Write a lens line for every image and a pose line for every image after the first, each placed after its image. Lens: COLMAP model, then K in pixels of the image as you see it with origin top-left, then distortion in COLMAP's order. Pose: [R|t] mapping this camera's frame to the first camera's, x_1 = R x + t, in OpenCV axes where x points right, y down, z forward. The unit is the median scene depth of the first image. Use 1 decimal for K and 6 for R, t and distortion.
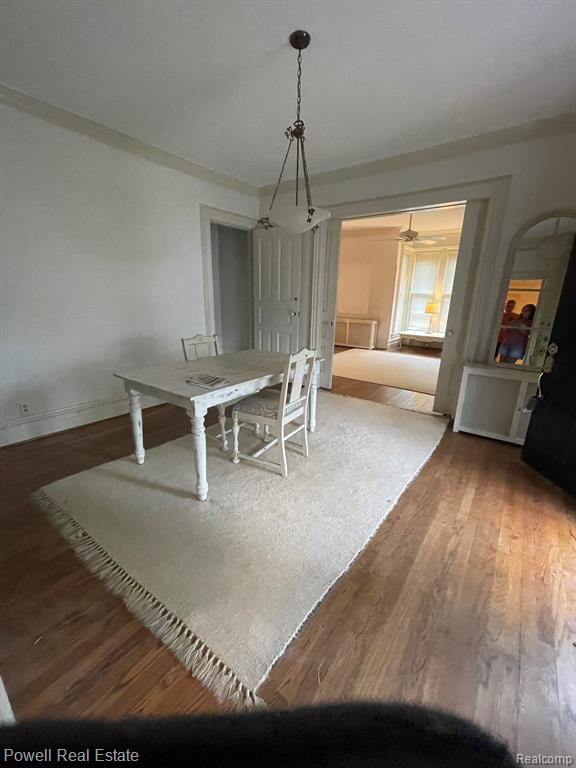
lens RADIAL K [[312.0, 0, 288.0], [0, 312.0, 384.0], [0, 0, 1]] dist [0.000197, 0.000018]
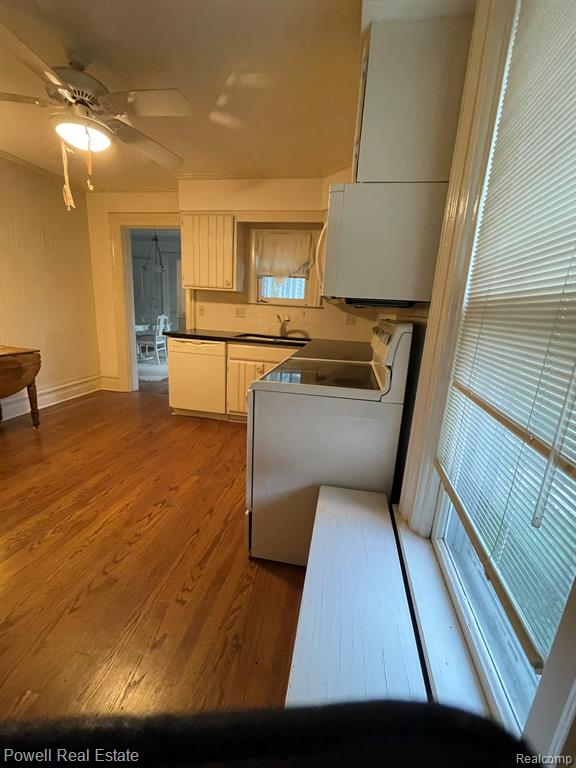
lens RADIAL K [[312.0, 0, 288.0], [0, 312.0, 384.0], [0, 0, 1]] dist [0.000197, 0.000018]
pose [[0.898026, -0.065279, 0.435072, -0.182216], [0.075273, 0.997146, -0.005756, 0.551690], [-0.433455, 0.037918, 0.900377, -1.815761]]
